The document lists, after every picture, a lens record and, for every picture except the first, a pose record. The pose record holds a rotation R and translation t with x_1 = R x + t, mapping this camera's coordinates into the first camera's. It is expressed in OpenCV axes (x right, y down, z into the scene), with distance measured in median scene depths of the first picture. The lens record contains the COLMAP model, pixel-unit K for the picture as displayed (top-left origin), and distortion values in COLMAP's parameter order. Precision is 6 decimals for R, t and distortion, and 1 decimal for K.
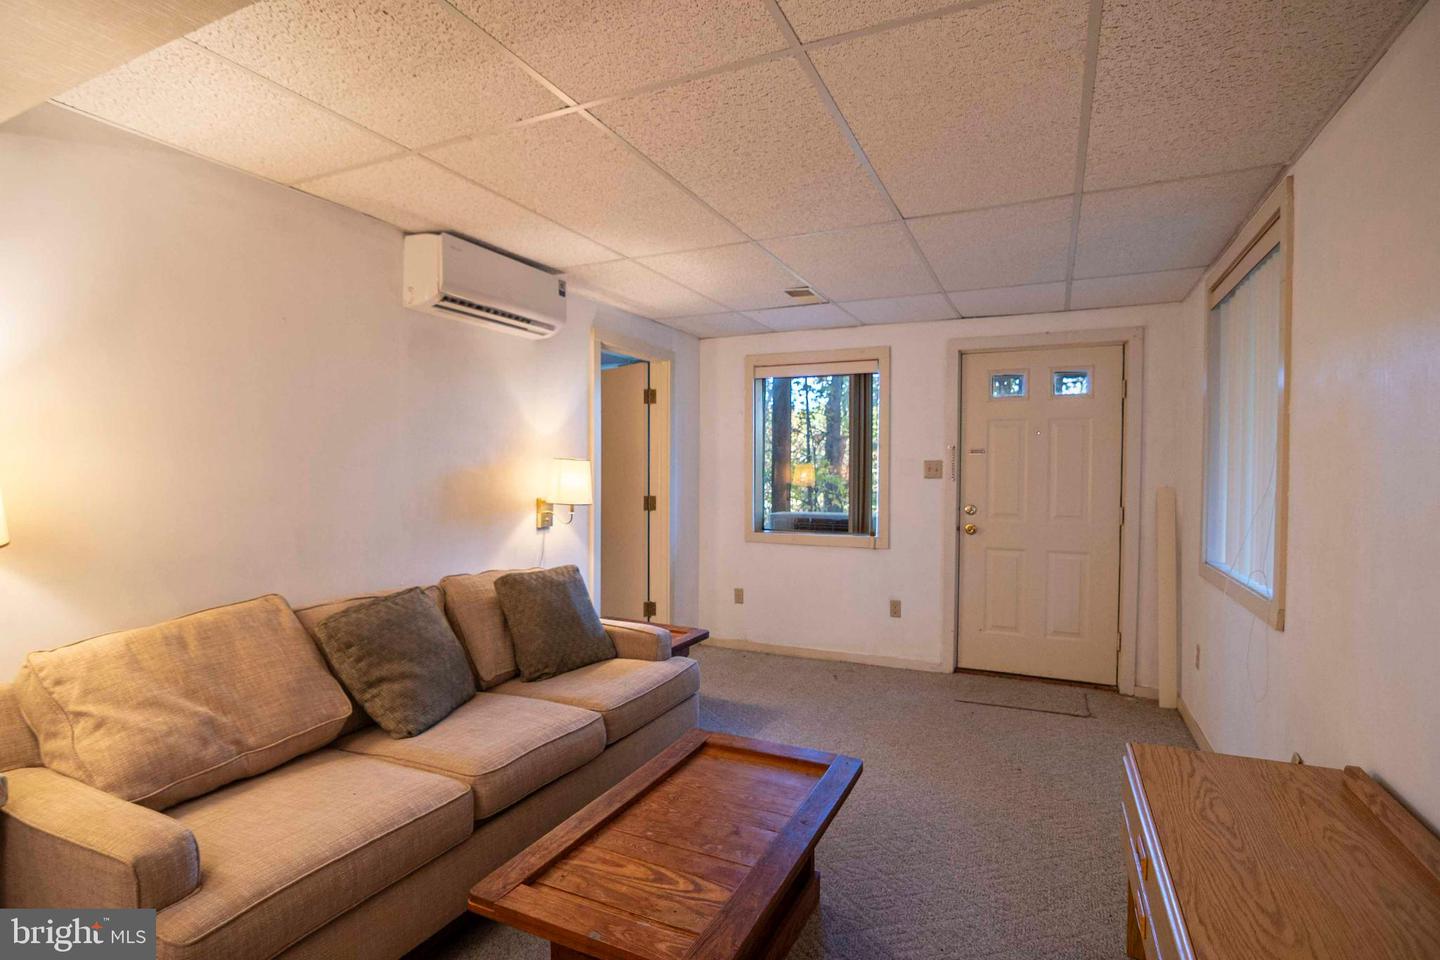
lens RADIAL K [[712.1, 0, 715.3], [0, 712.1, 485.4], [0, 0, 1]] dist [-0.032110, 0.012595]
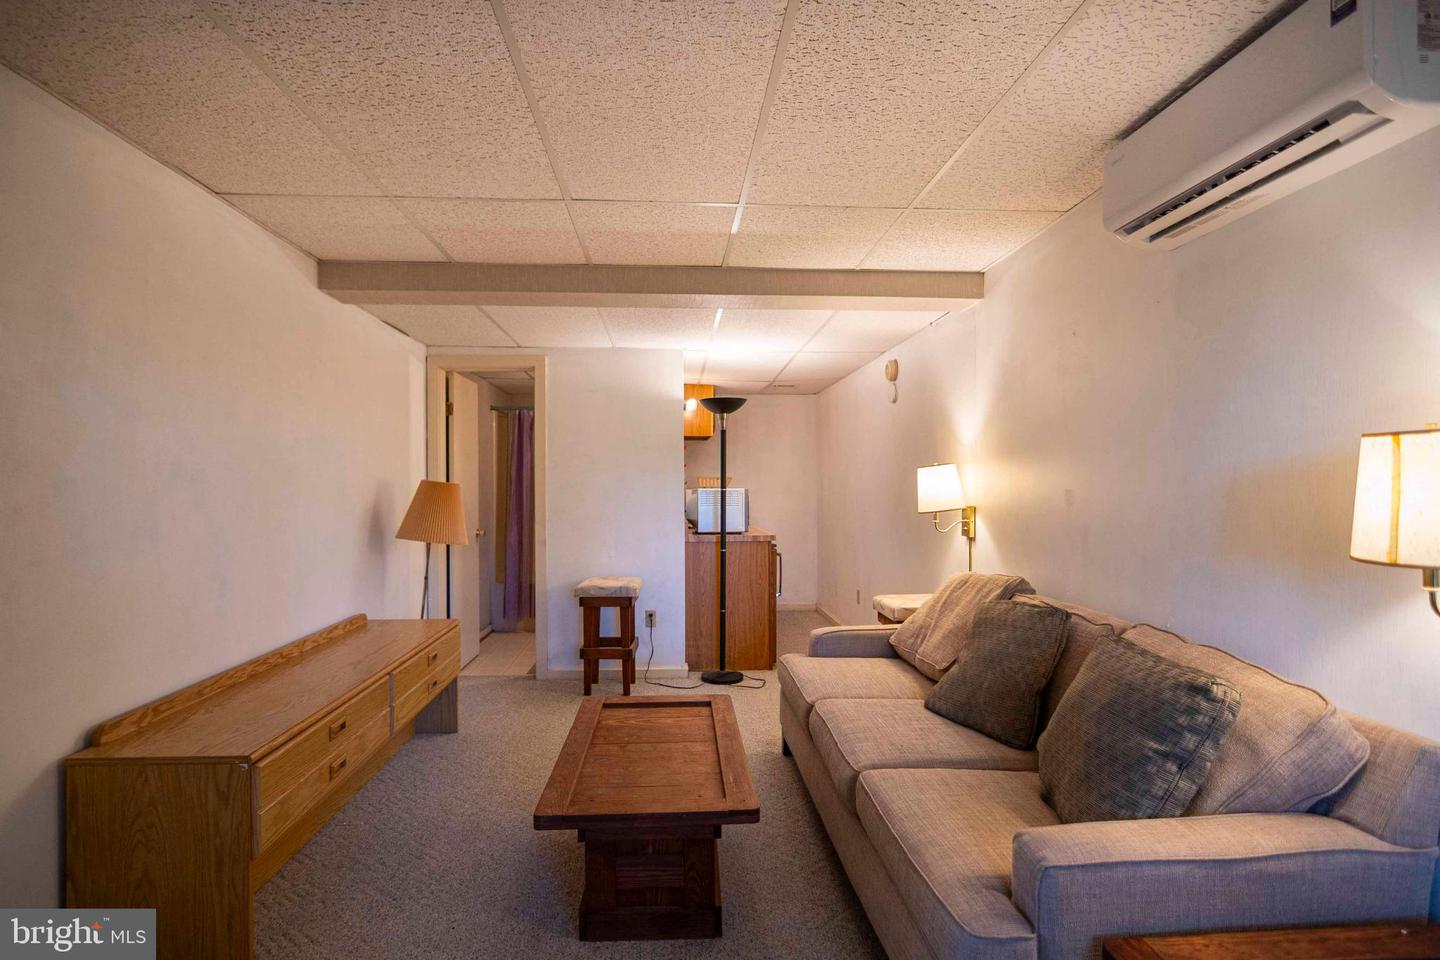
lens RADIAL K [[712.1, 0, 715.3], [0, 712.1, 485.4], [0, 0, 1]] dist [-0.032110, 0.012595]
pose [[-0.878232, 0.003486, -0.478223, 0.231644], [-0.008759, 0.999688, 0.023374, -0.014464], [0.478155, 0.024716, -0.877928, 1.015485]]
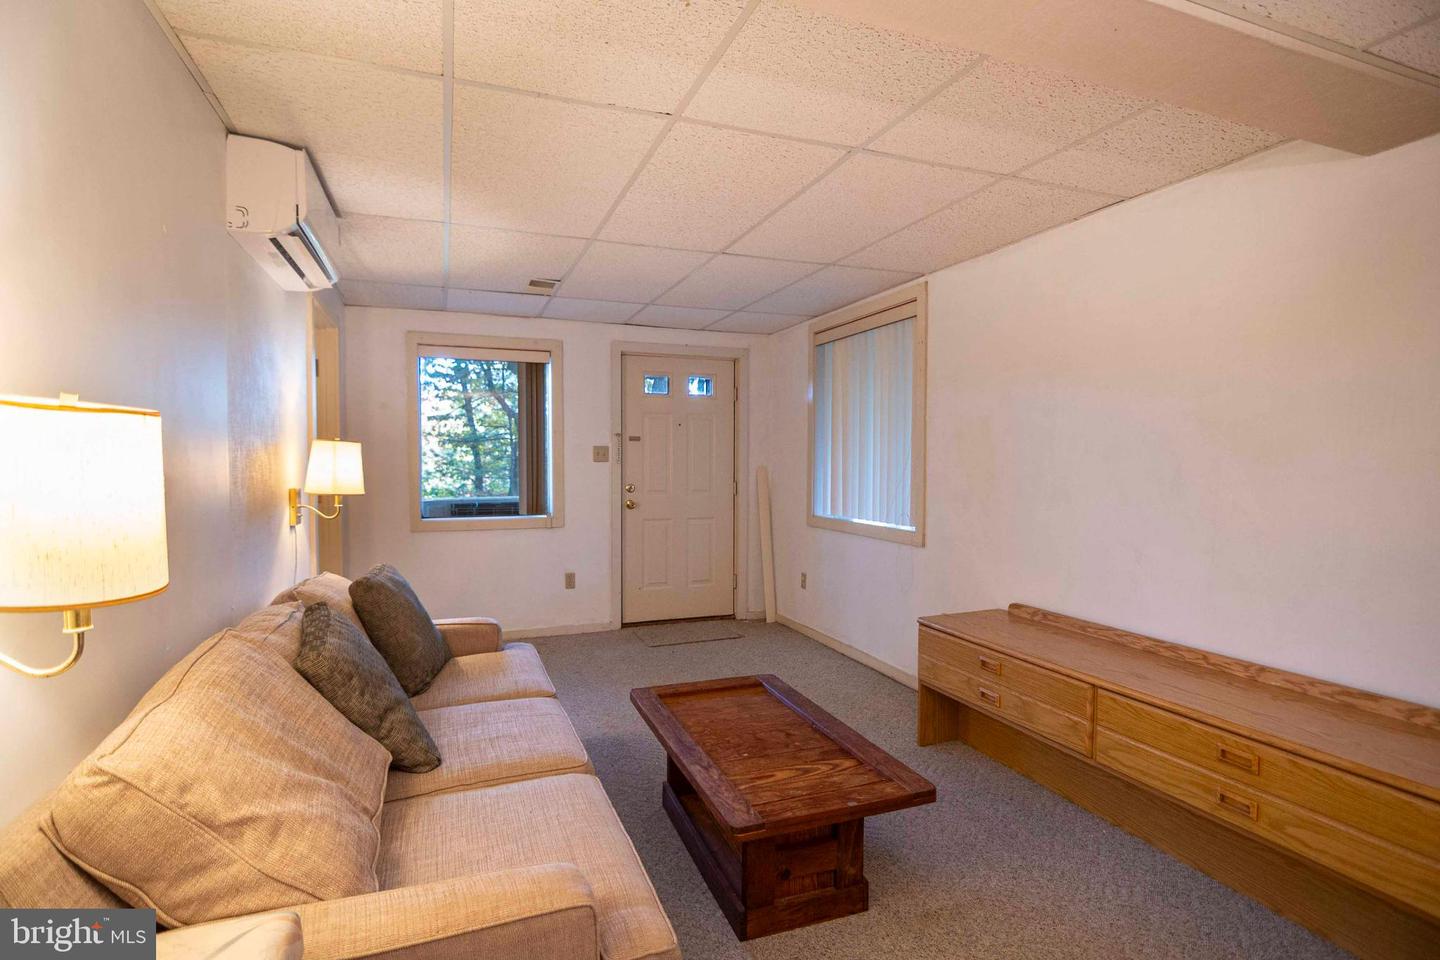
lens RADIAL K [[706.3, 0, 719.0], [0, 706.3, 486.1], [0, 0, 1]] dist [-0.015253, 0.000443]
pose [[0.694285, -0.032889, 0.718948, -0.439836], [0.017607, 0.999433, 0.028717, -0.000172], [-0.719485, -0.007279, 0.694470, 0.091485]]
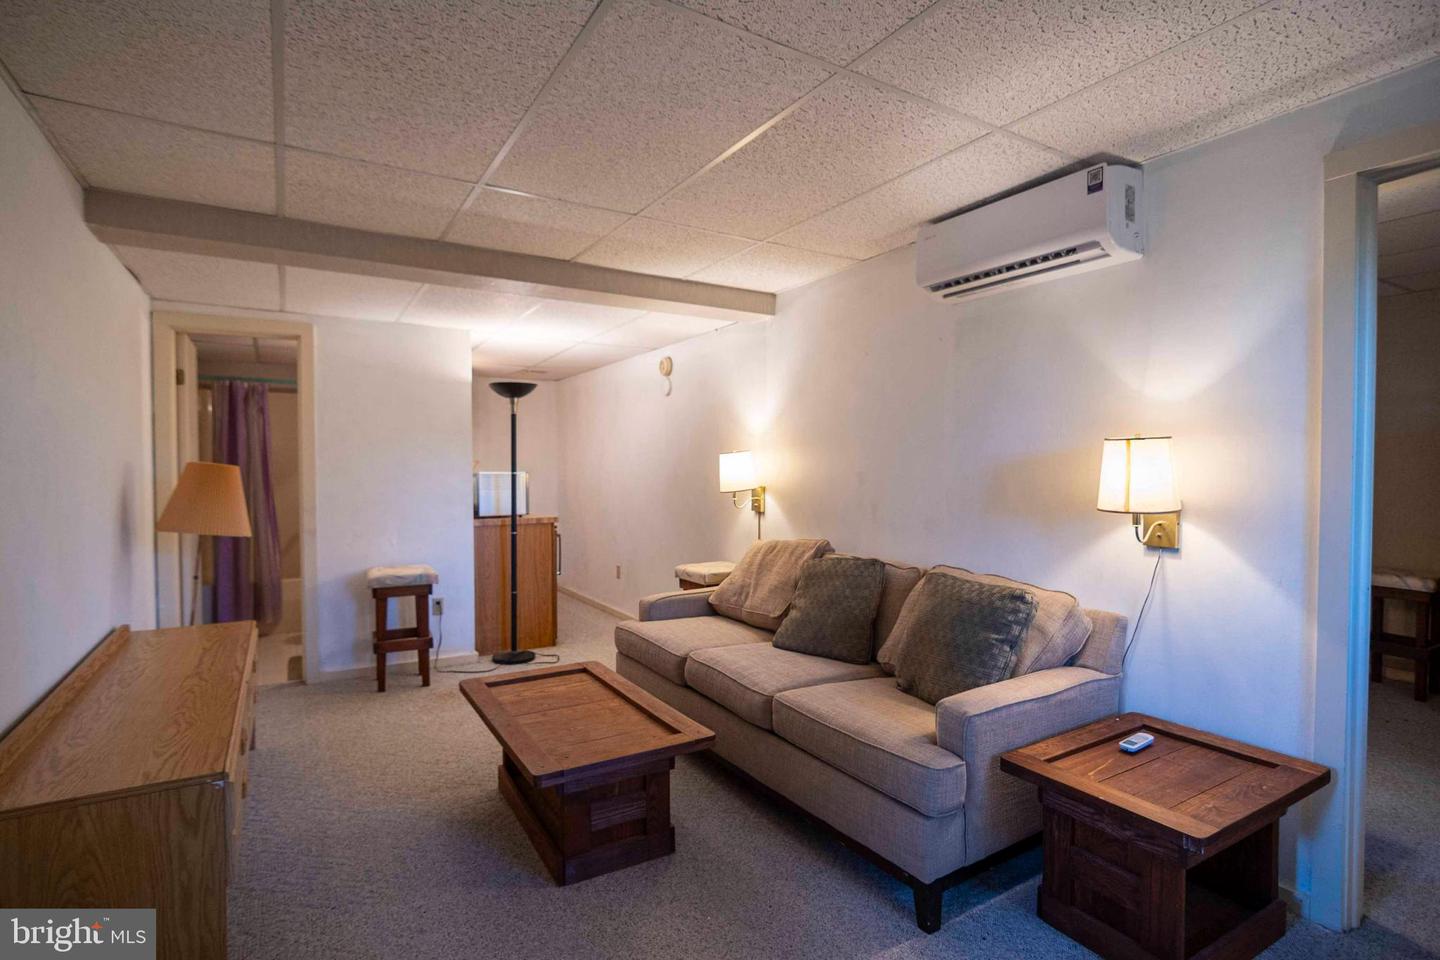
lens RADIAL K [[706.3, 0, 719.0], [0, 706.3, 486.1], [0, 0, 1]] dist [-0.015253, 0.000443]
pose [[-0.554622, 0.022030, -0.831811, 0.450507], [-0.019197, 0.999045, 0.039259, -0.011657], [0.831881, 0.037742, -0.553669, 0.931196]]
